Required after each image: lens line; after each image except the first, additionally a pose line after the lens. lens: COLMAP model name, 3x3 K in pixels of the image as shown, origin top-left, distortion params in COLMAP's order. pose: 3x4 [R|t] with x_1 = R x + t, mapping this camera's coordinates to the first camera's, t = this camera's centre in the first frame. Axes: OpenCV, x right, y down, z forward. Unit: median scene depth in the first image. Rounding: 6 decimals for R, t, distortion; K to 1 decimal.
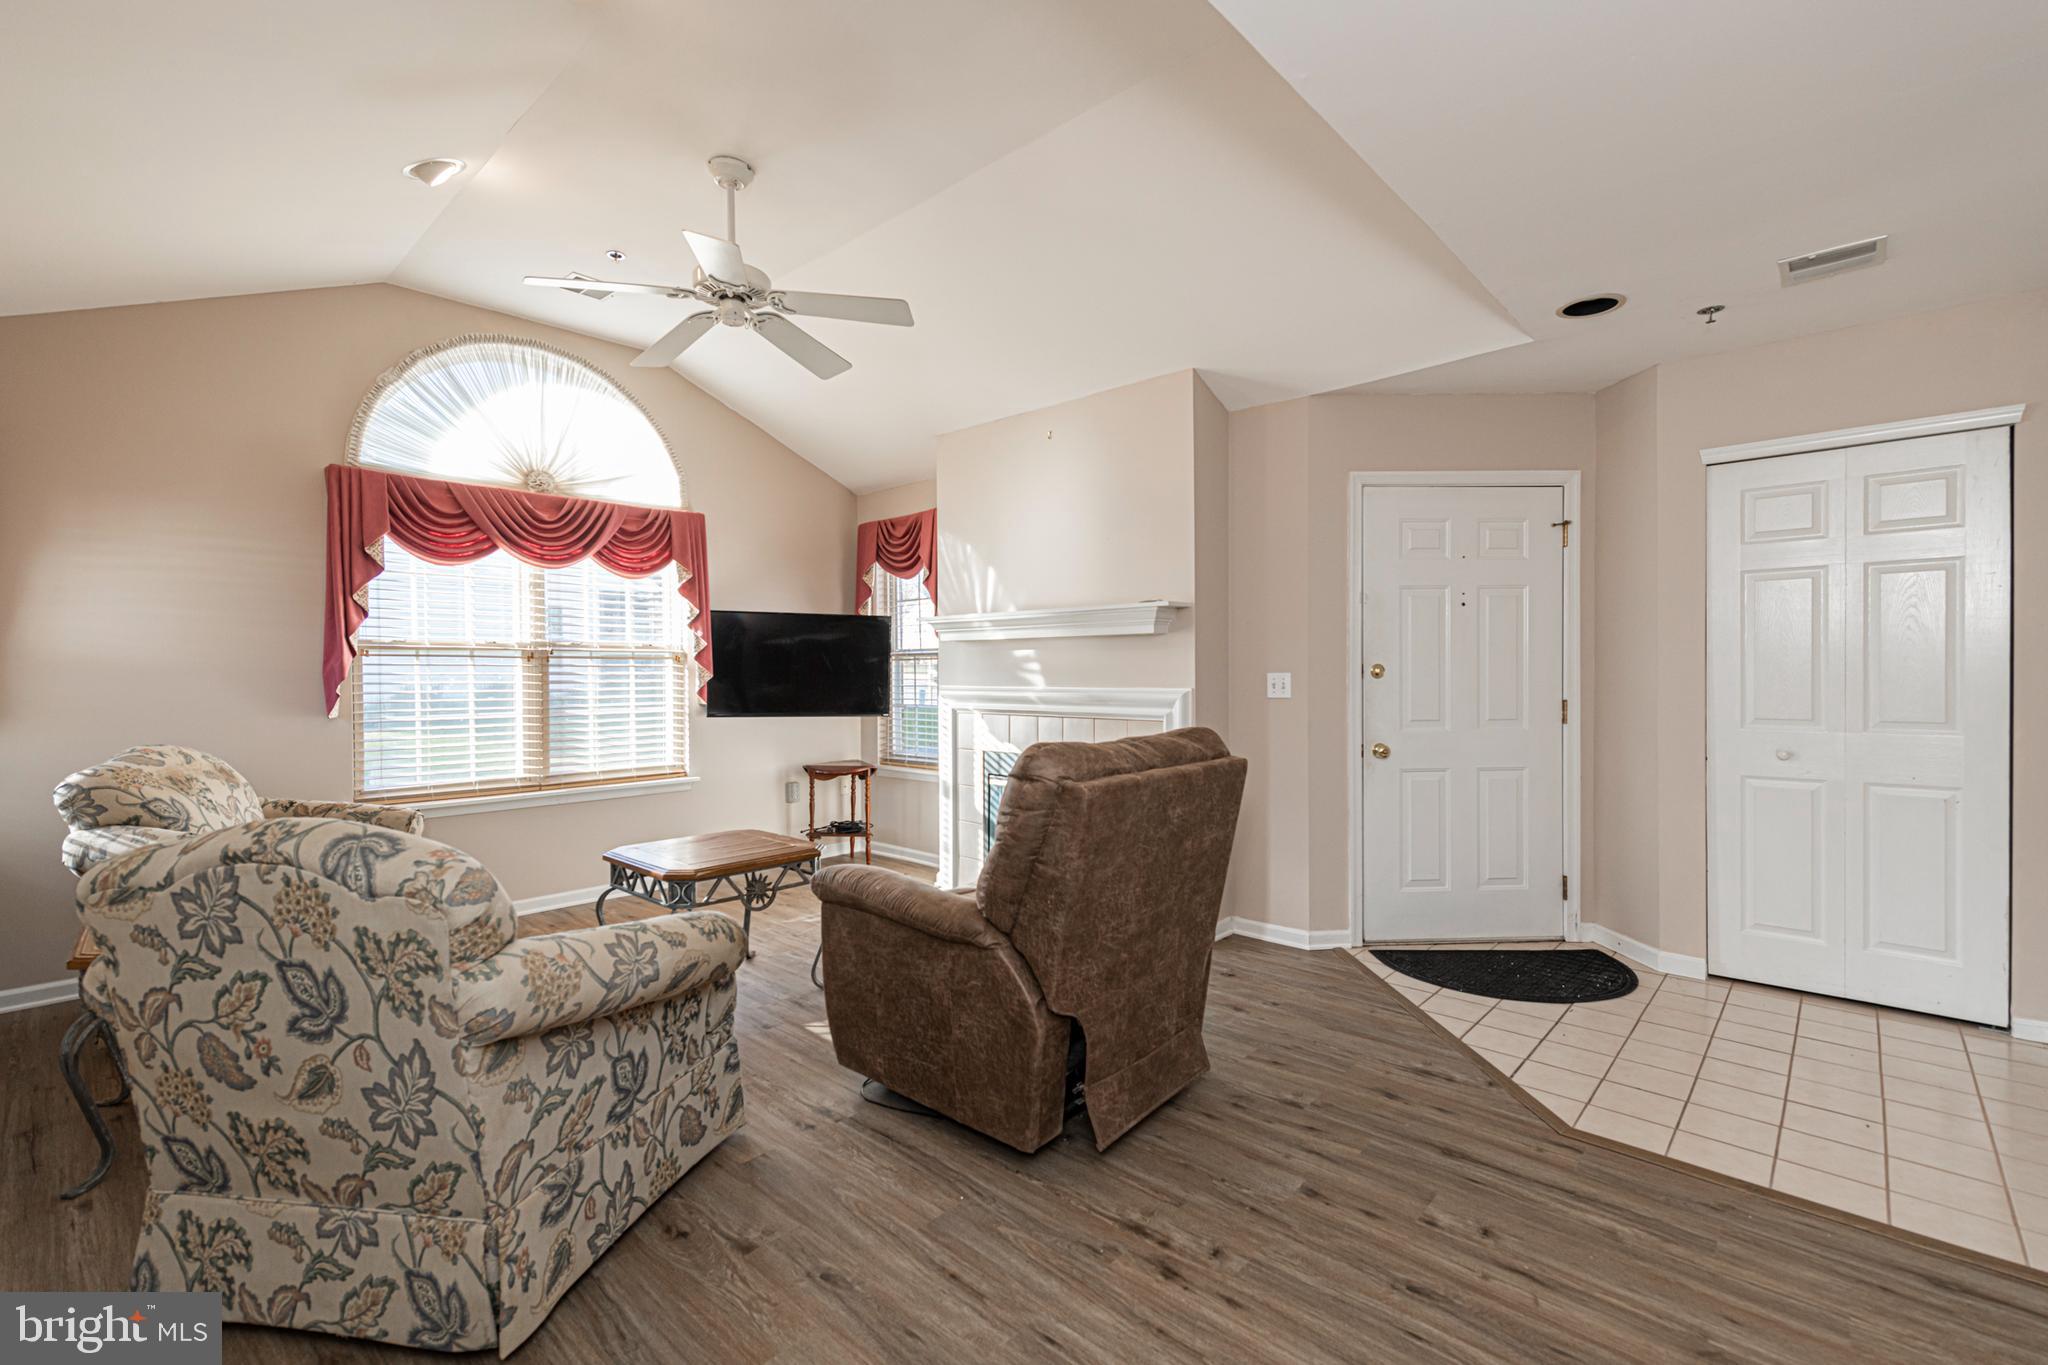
lens RADIAL K [[914.1, 0, 1165.1], [0, 914.1, 686.3], [0, 0, 1]] dist [0.000409, -0.000124]
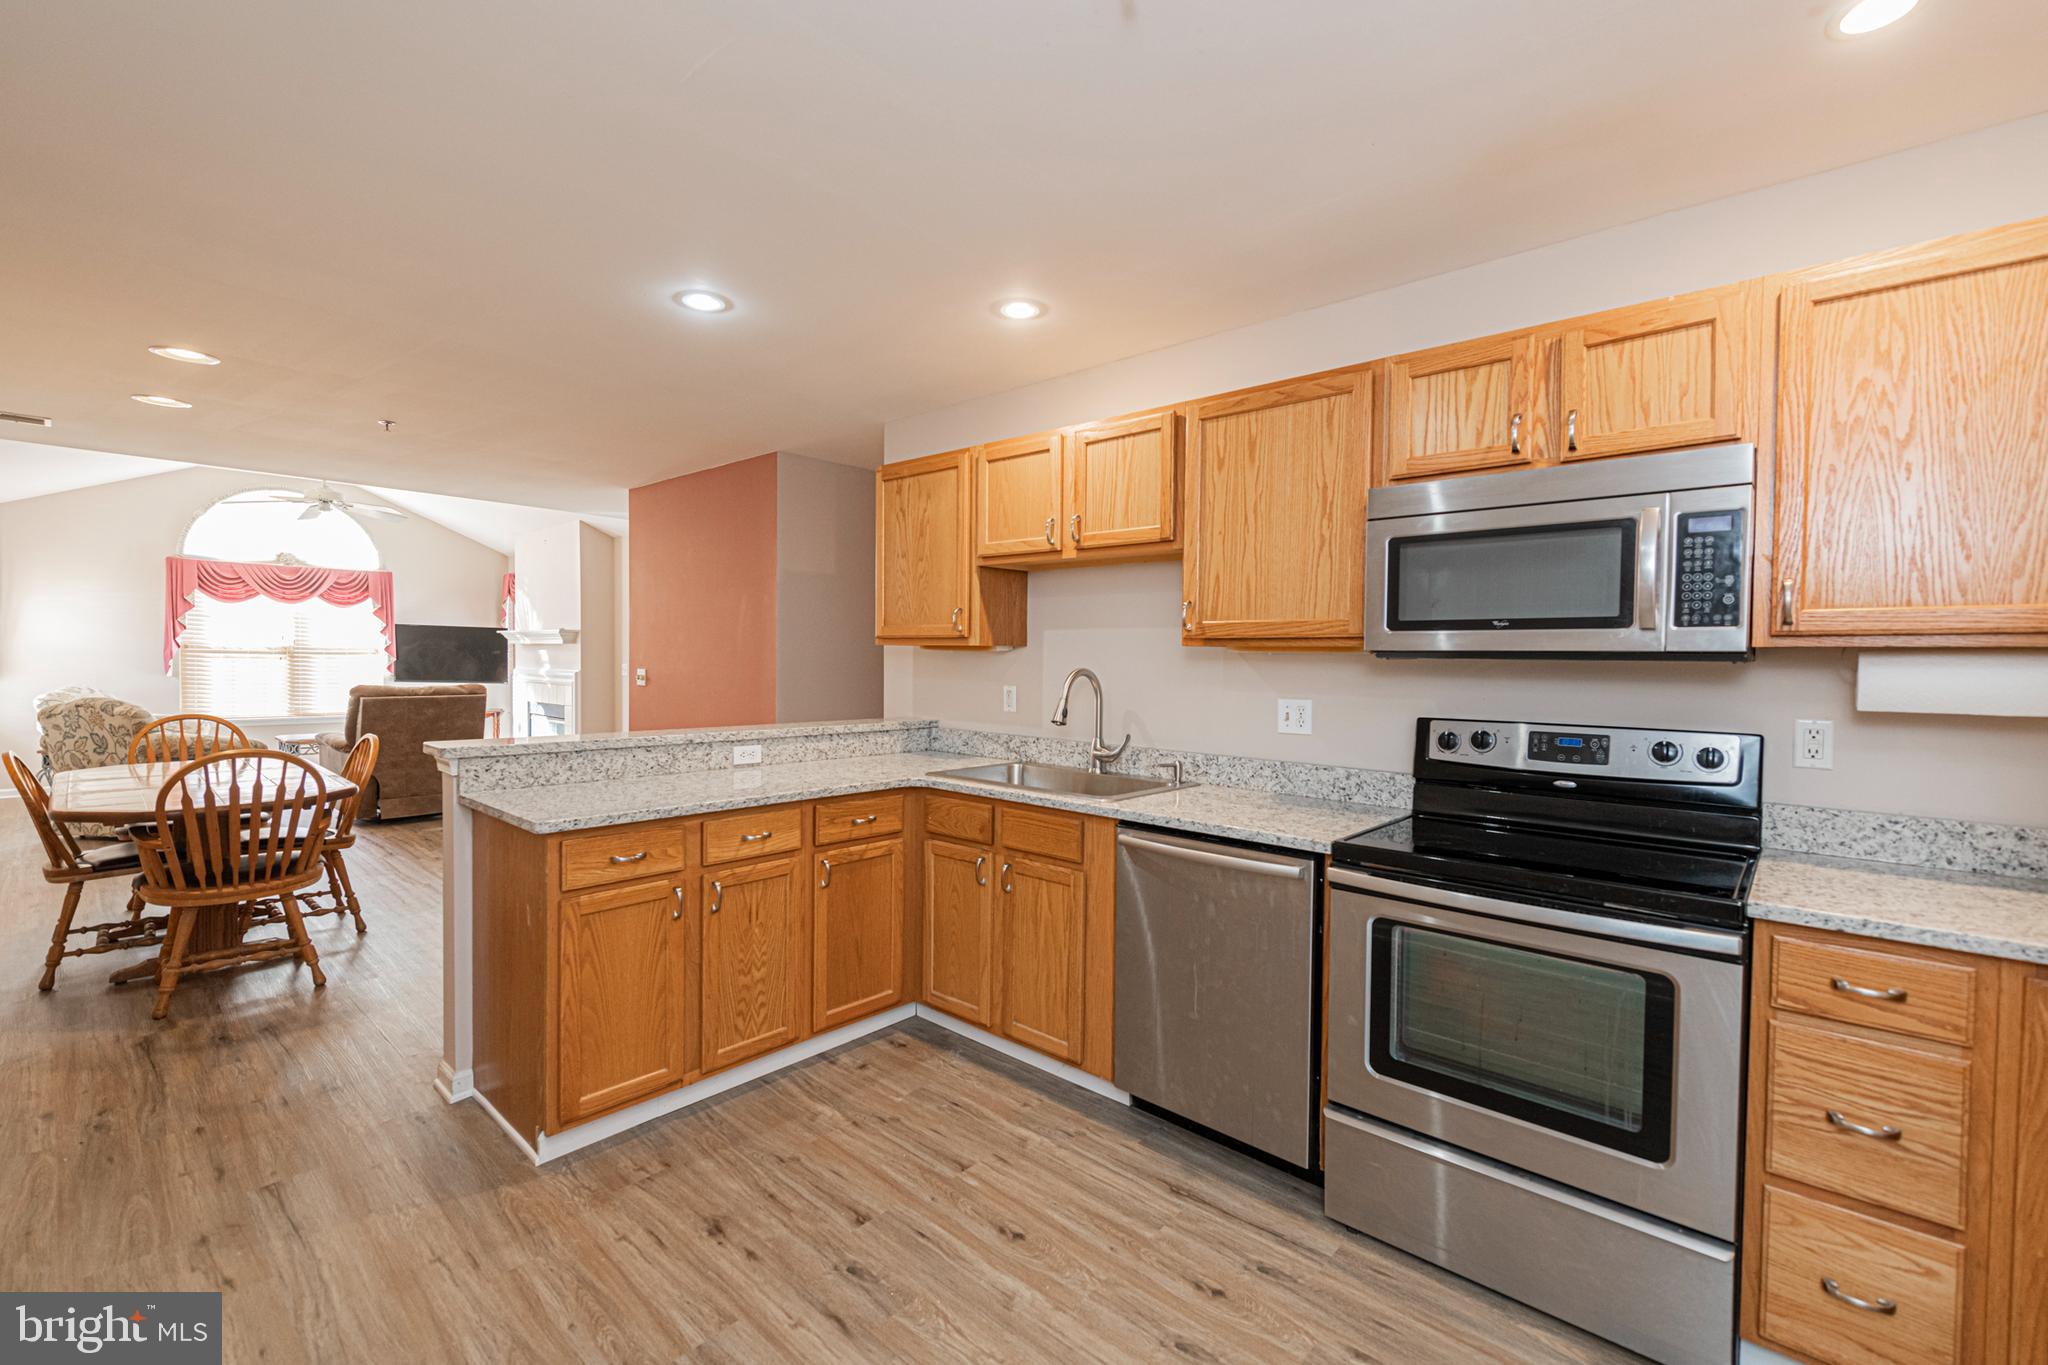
lens RADIAL K [[870.1, 0, 1020.8], [0, 870.1, 668.4], [0, 0, 1]] dist [0.000720, -0.000228]
pose [[0.999053, 0.019932, -0.038686, 0.790868], [-0.020715, 0.999586, -0.019961, 0.008147], [0.038272, 0.020743, 0.999052, -0.643083]]
